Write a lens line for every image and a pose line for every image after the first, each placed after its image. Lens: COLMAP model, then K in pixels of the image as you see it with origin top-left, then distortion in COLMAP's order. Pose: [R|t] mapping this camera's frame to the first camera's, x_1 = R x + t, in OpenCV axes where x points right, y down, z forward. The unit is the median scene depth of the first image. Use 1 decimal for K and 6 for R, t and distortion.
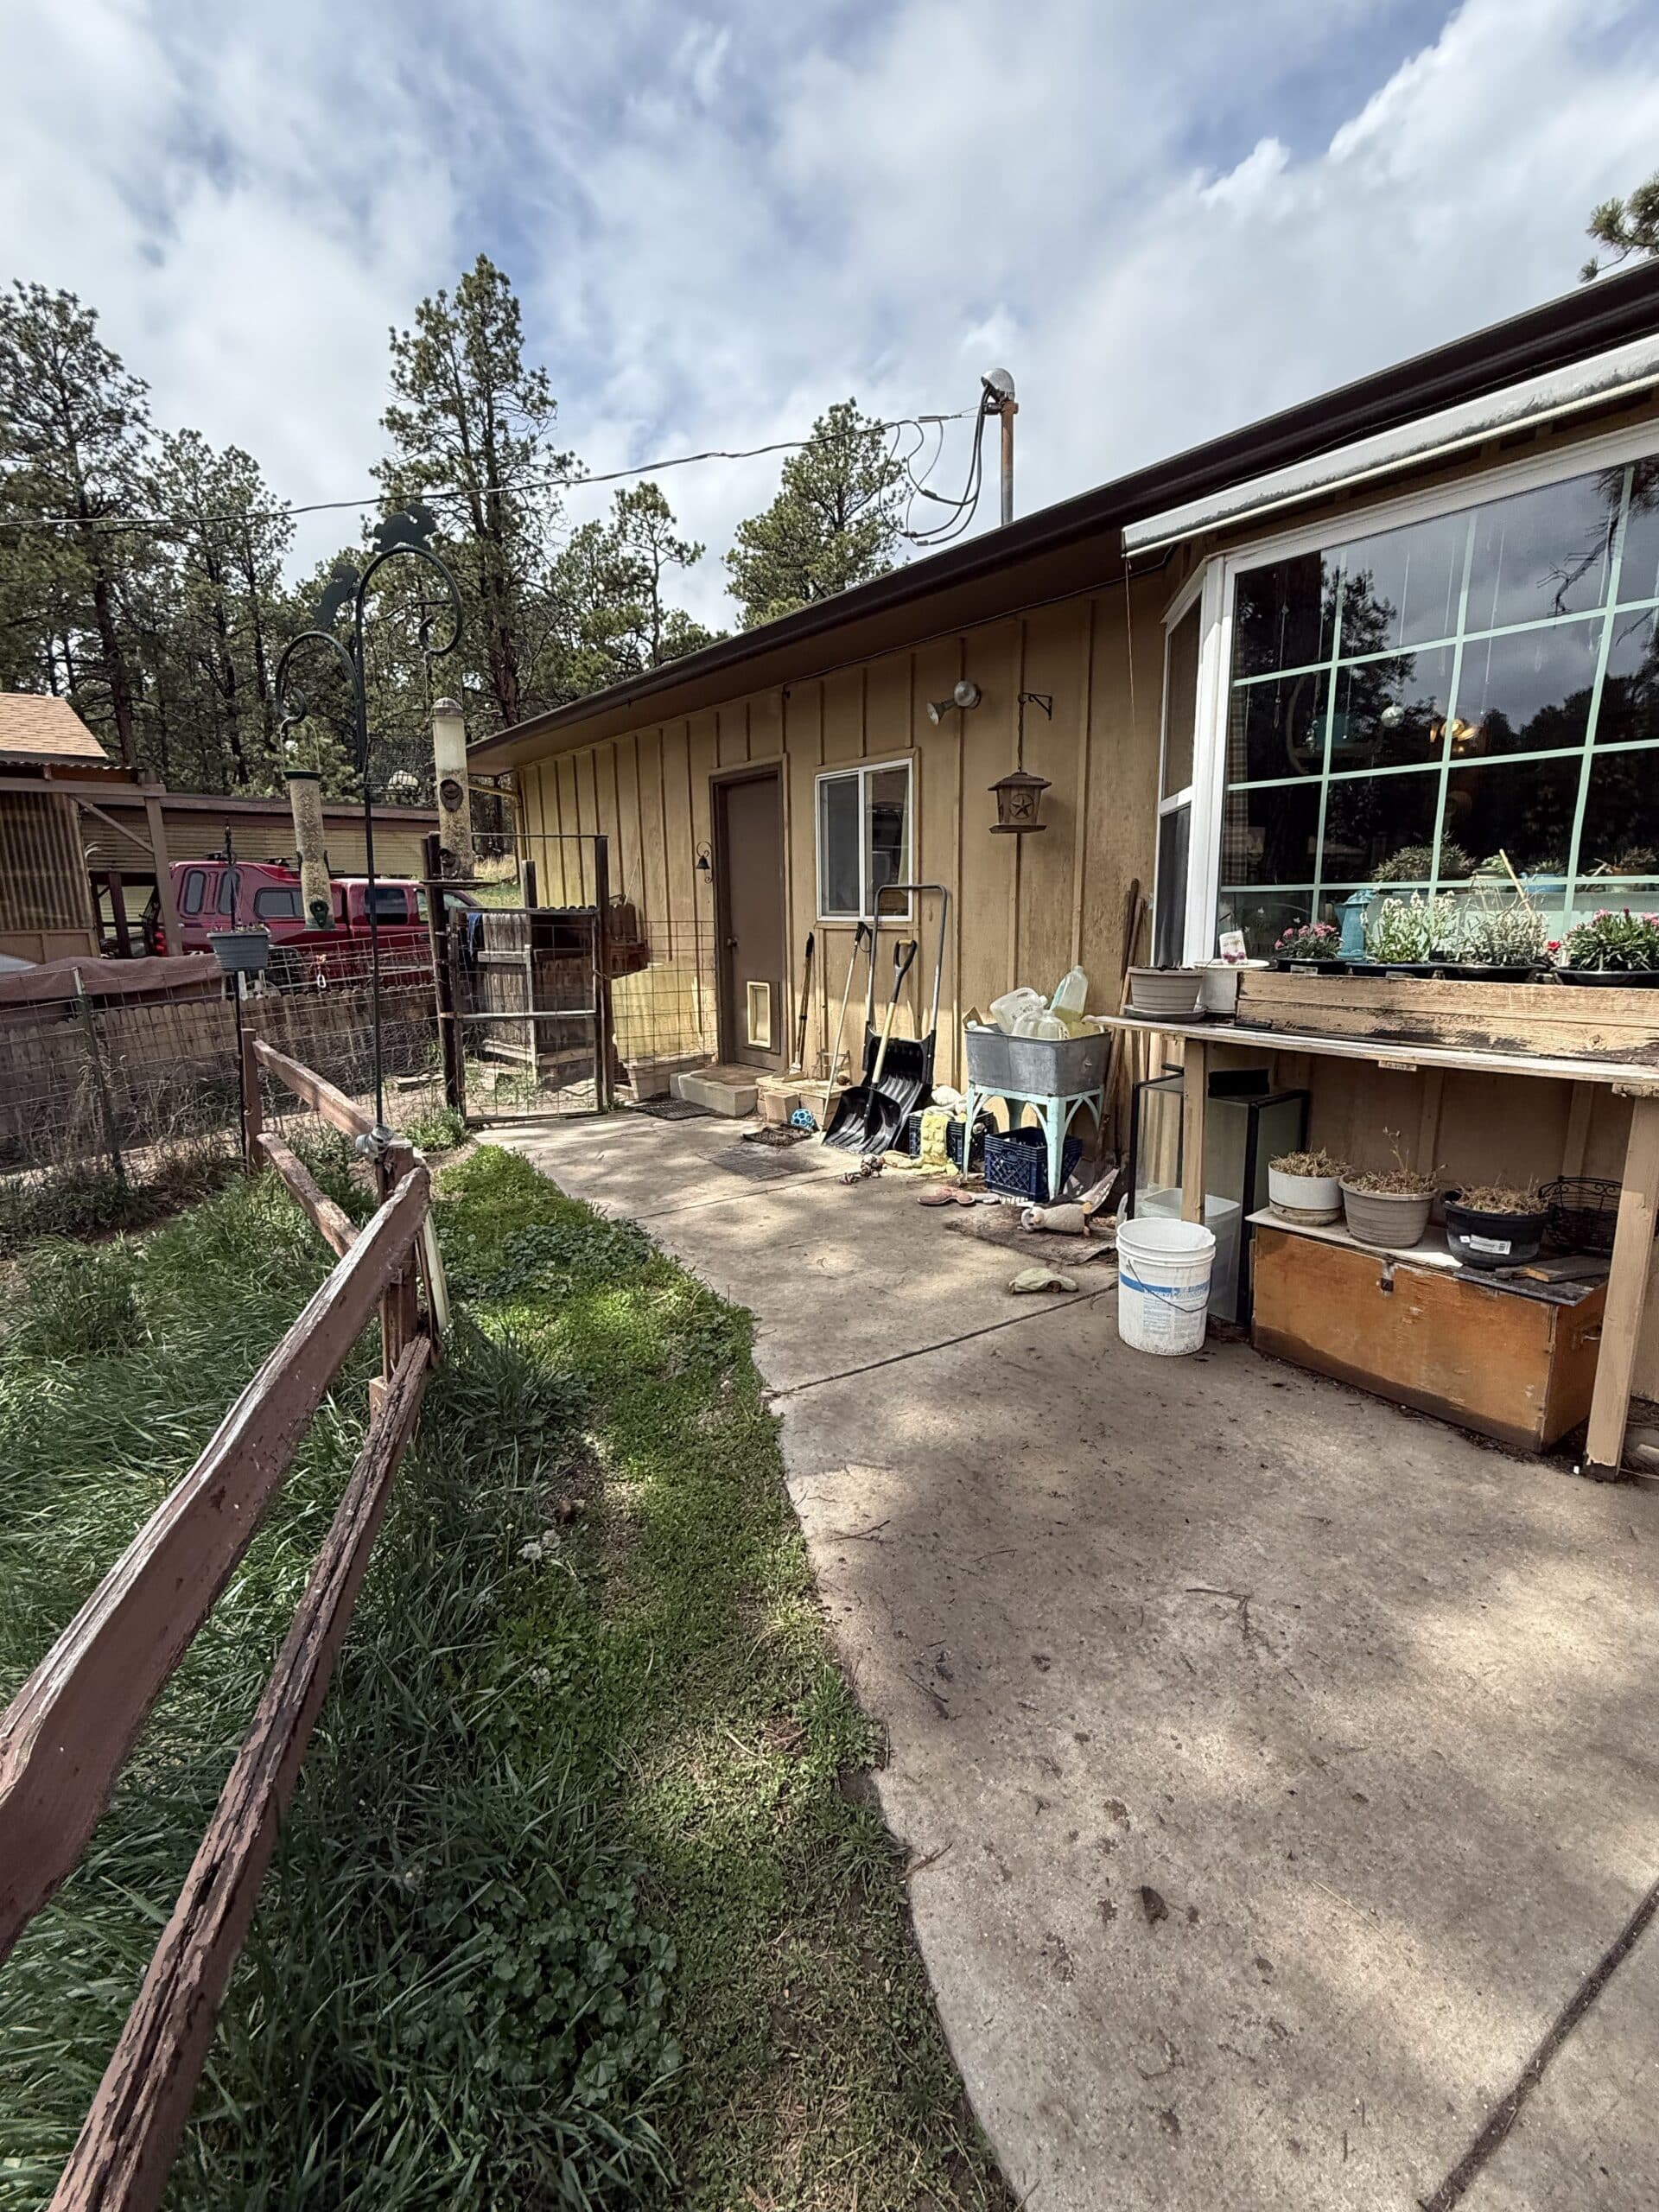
lens RADIAL K [[998.9, 0, 836.1], [0, 998.9, 1103.1], [0, 0, 1]] dist [0.000879, -0.000013]
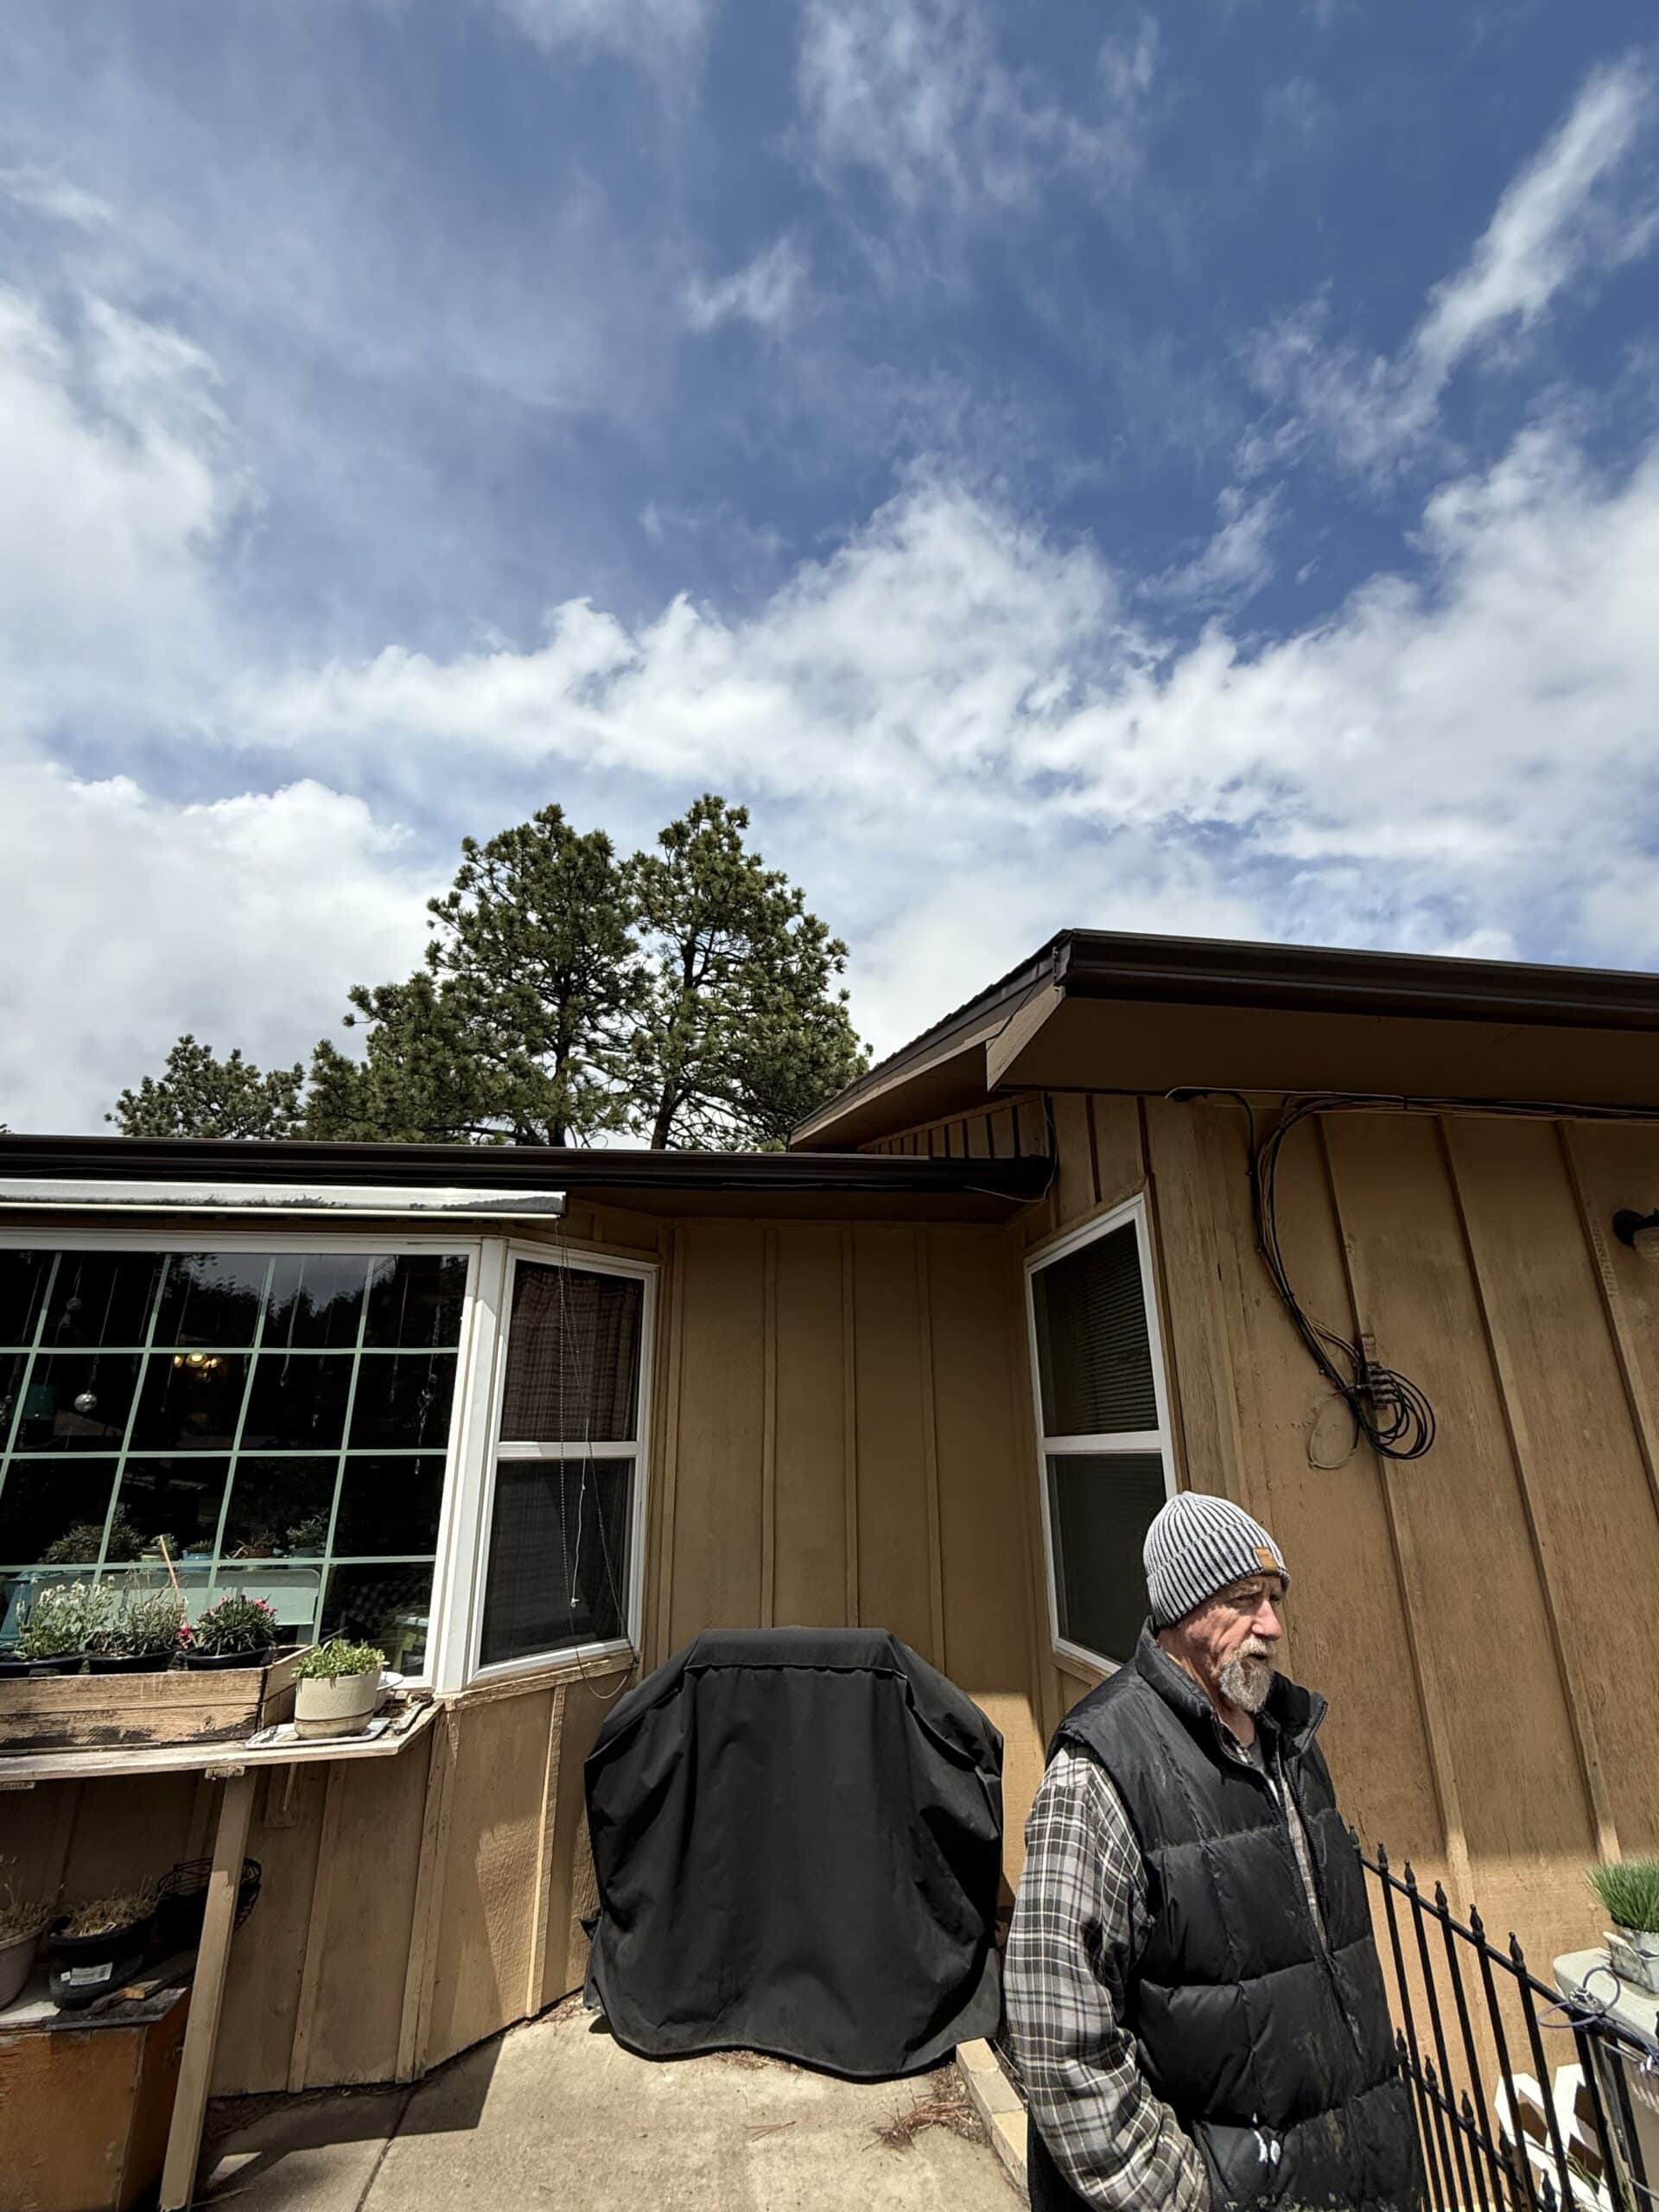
lens RADIAL K [[998.9, 0, 834.2], [0, 998.9, 1105.0], [0, 0, 1]] dist [0.000879, -0.000013]
pose [[0.493320, 0.299036, 0.816831, -0.048772], [0.179168, 0.883982, -0.431826, -0.057858], [-0.851196, 0.359379, 0.382508, -0.306552]]
